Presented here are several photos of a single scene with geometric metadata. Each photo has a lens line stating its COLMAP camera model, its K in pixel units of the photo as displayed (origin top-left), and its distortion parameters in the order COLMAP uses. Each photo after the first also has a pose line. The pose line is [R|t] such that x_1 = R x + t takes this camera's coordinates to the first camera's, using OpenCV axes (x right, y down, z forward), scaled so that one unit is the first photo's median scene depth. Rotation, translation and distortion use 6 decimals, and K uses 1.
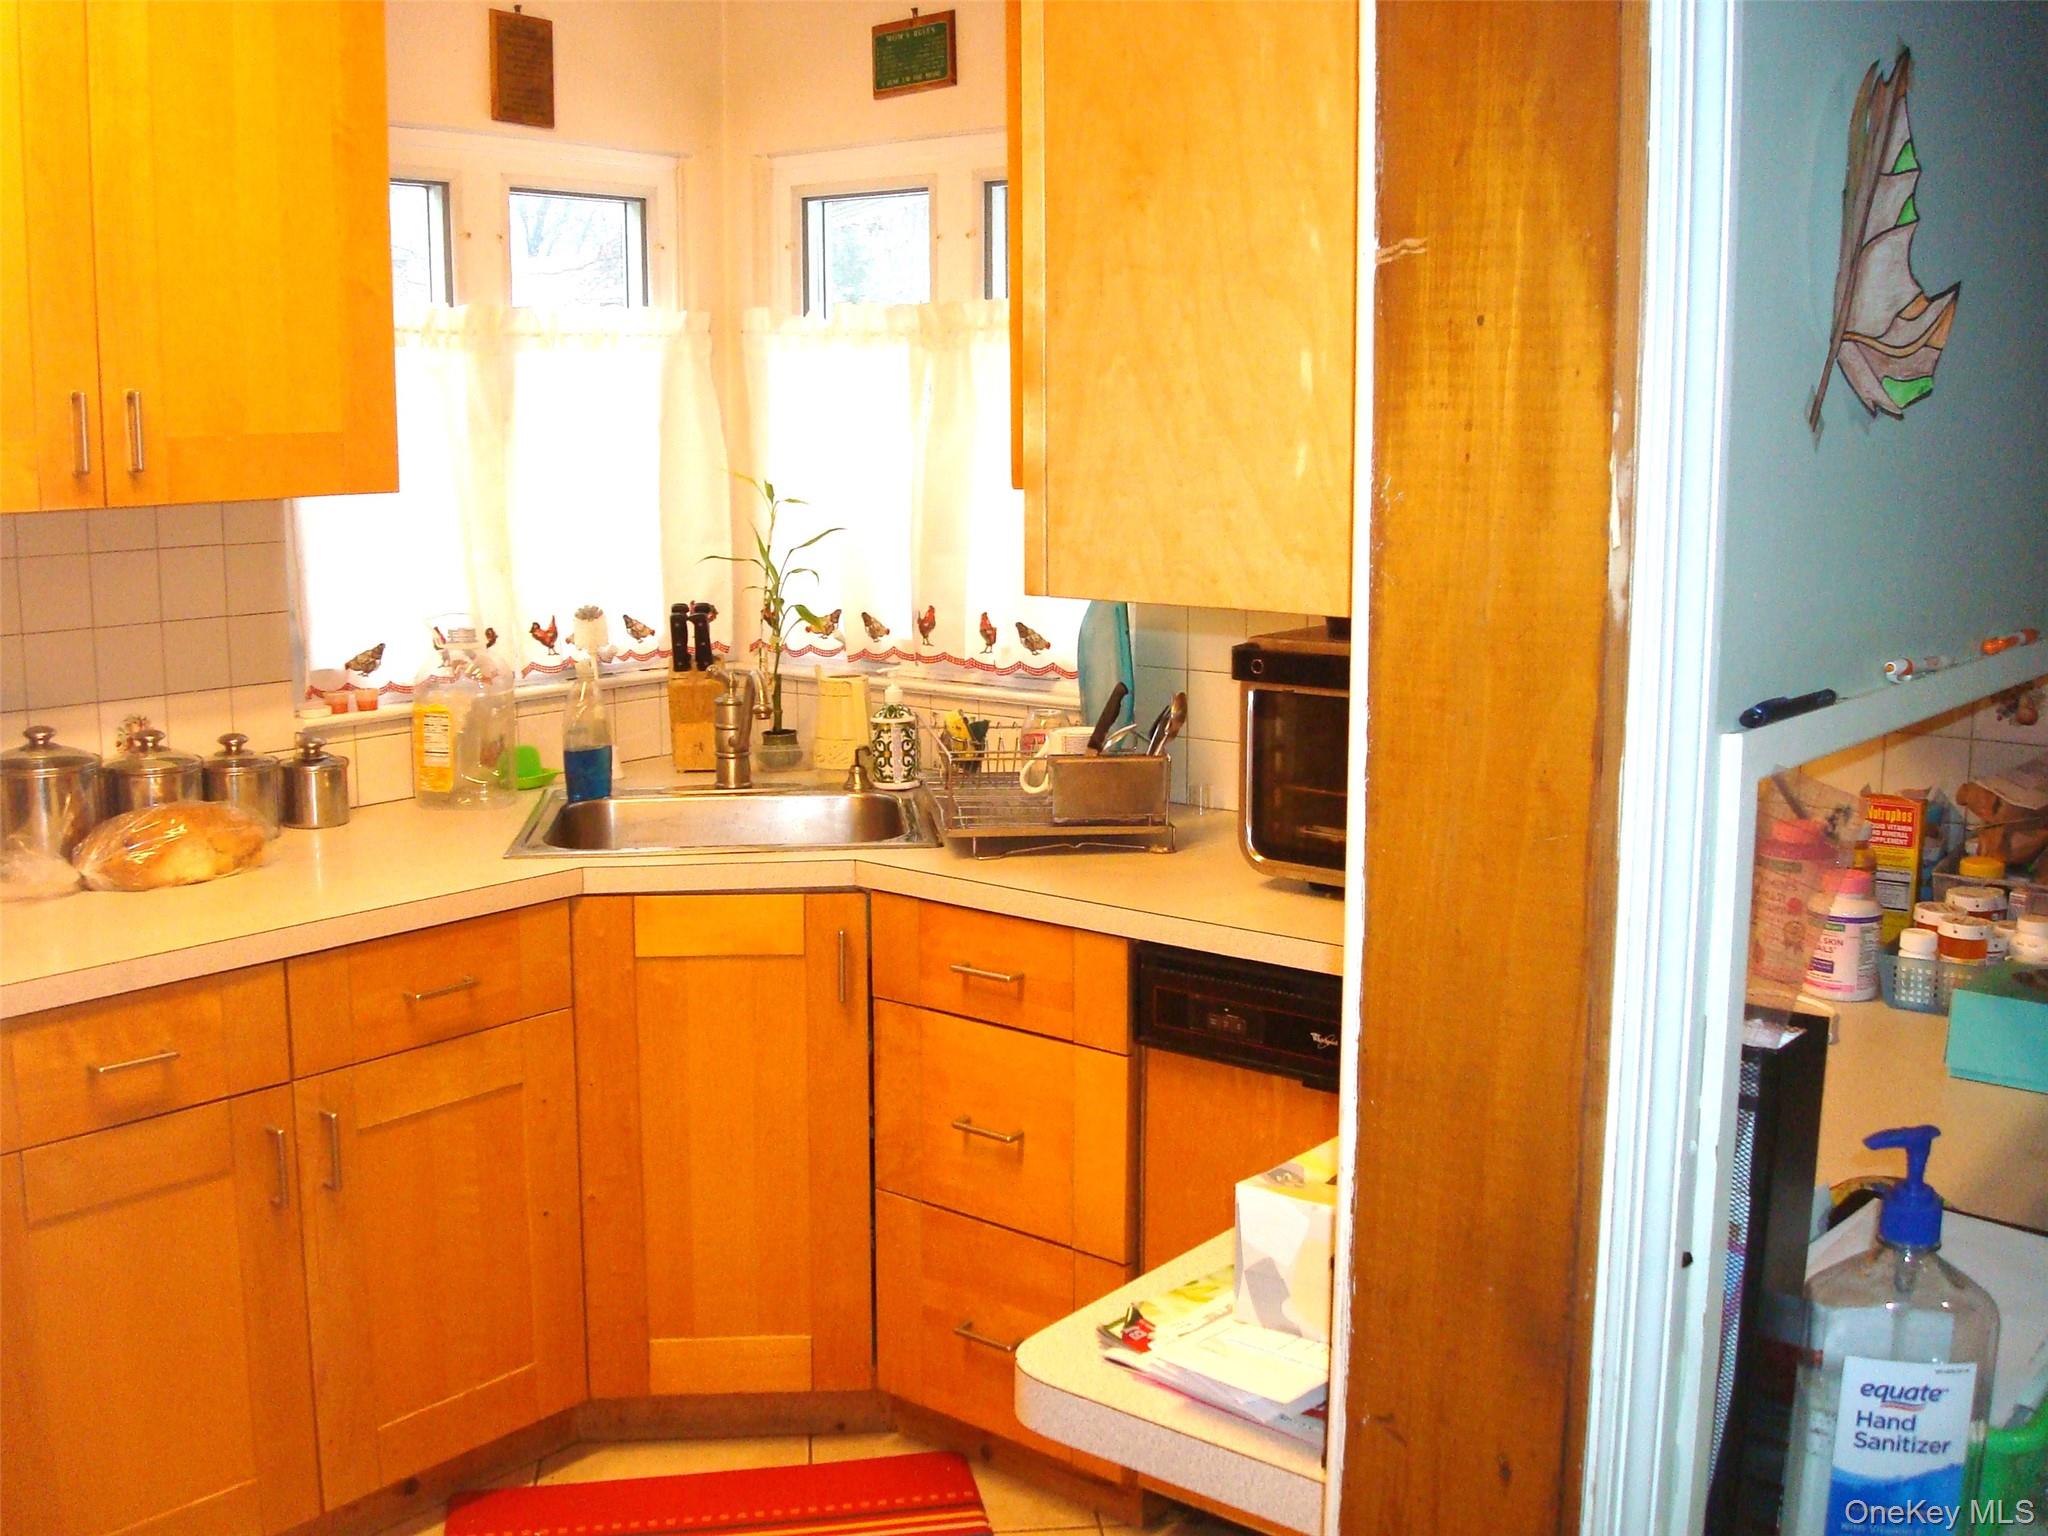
lens RADIAL K [[2156.4, 0, 1022.8], [0, 2156.4, 721.0], [0, 0, 1]] dist [-0.104388, -0.026729]
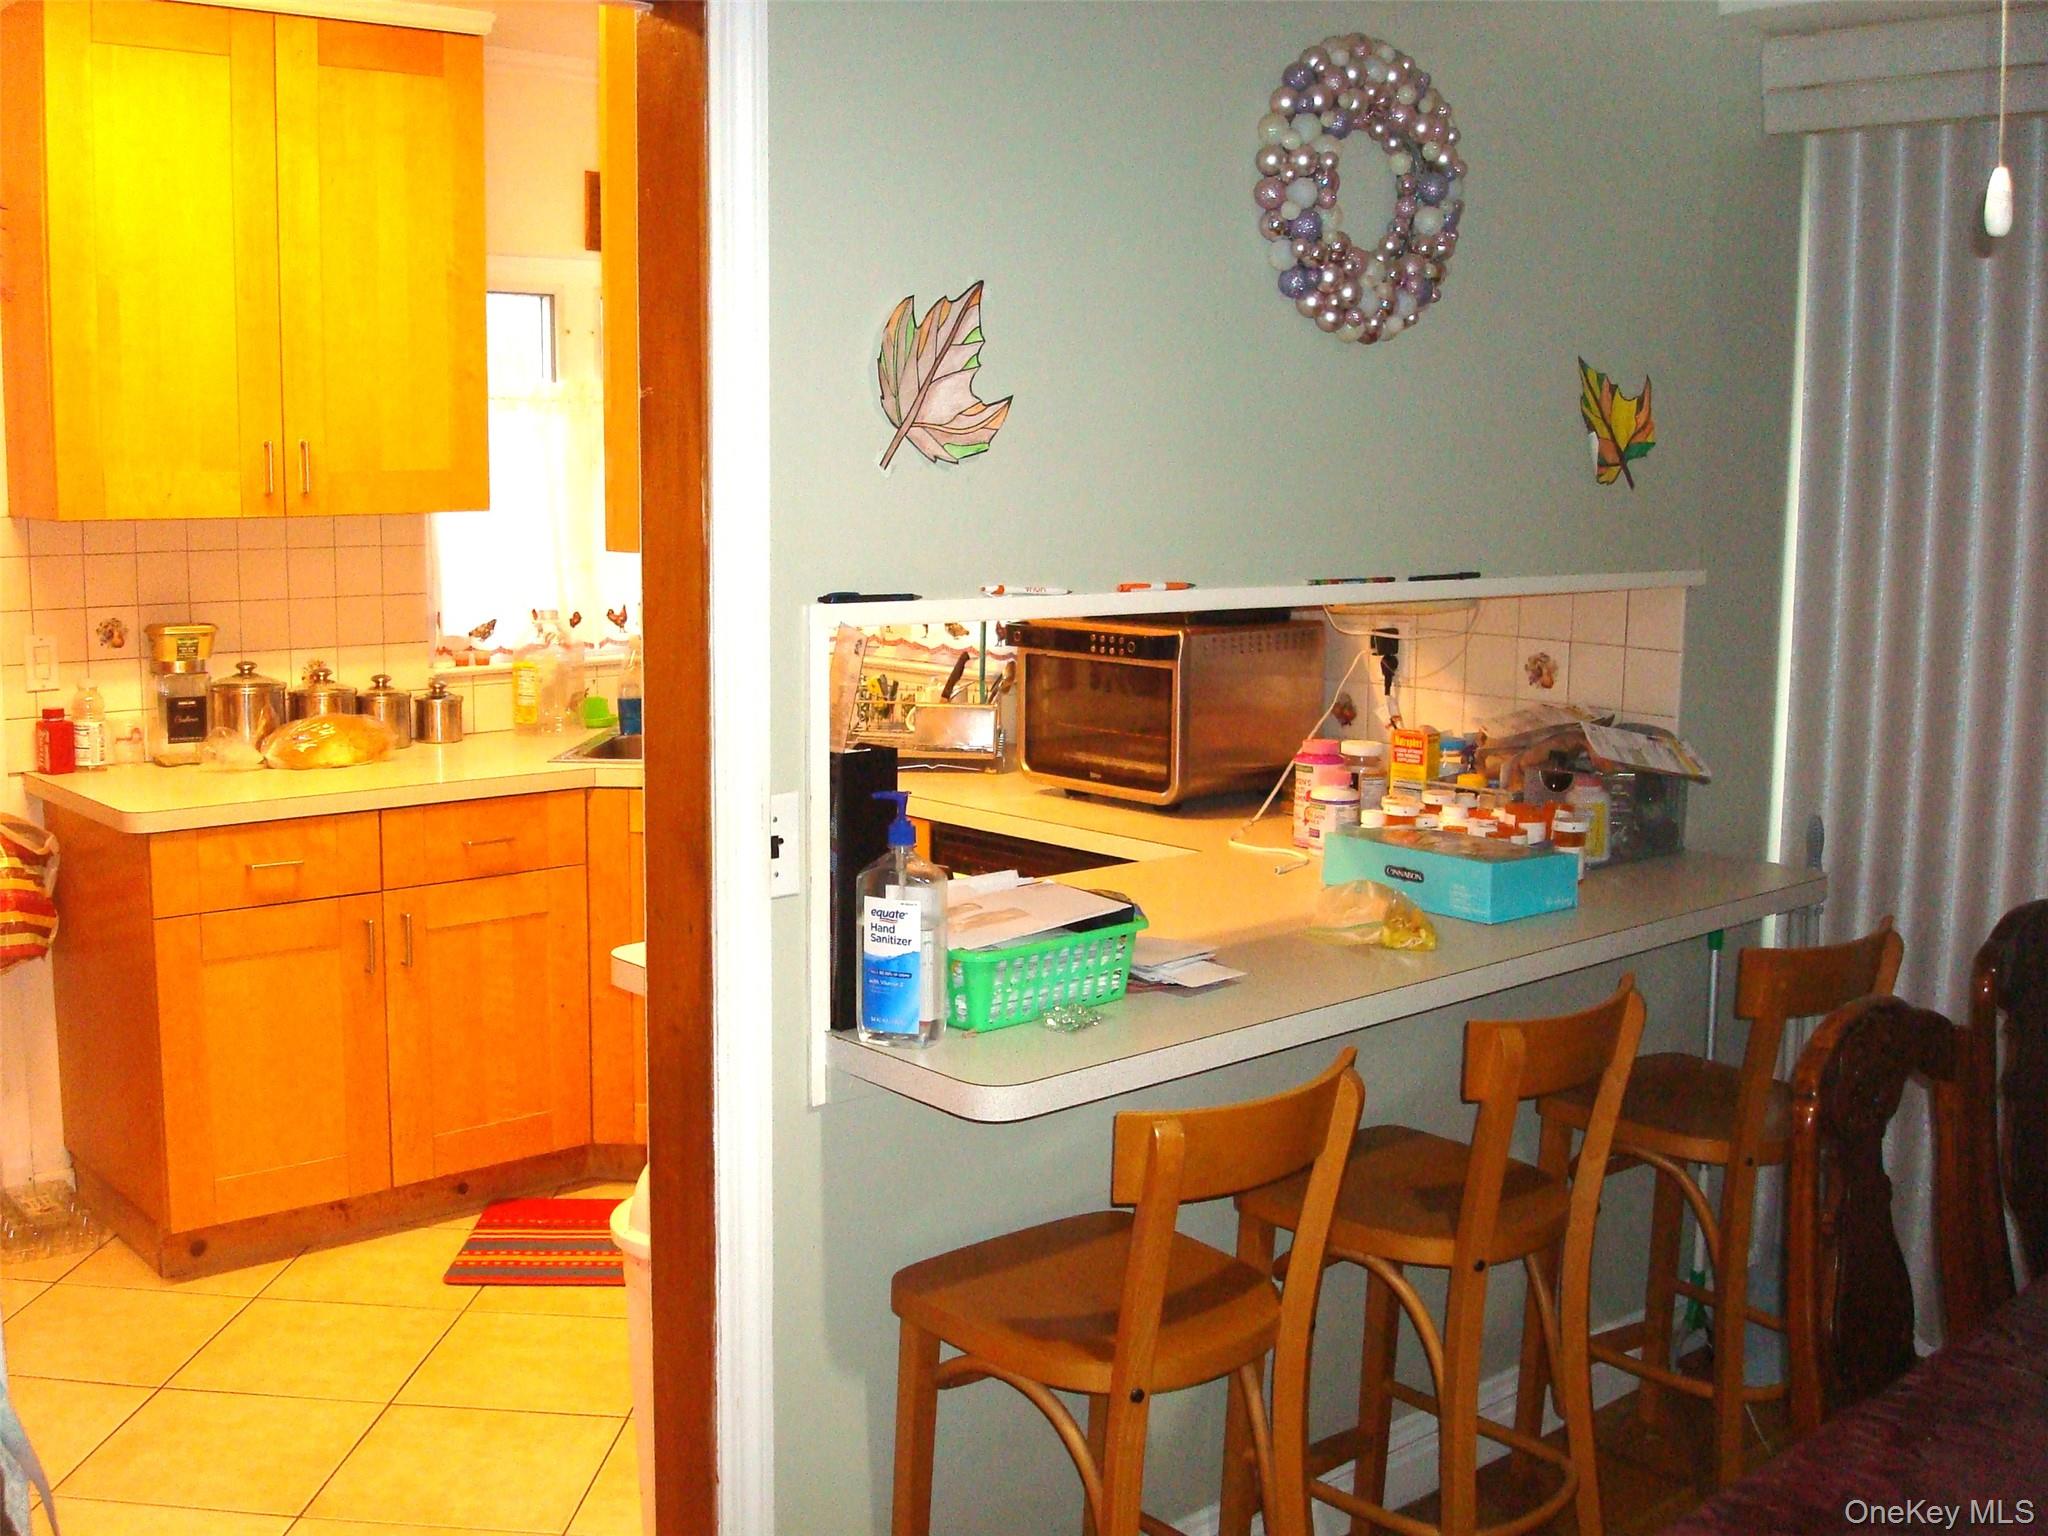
lens RADIAL K [[2156.4, 0, 1022.8], [0, 2156.4, 721.0], [0, 0, 1]] dist [-0.104388, -0.026729]
pose [[0.987738, 0.029608, -0.153289, 0.299050], [-0.033083, 0.999249, -0.020172, 0.054579], [0.152576, 0.024996, 0.987976, -0.394506]]
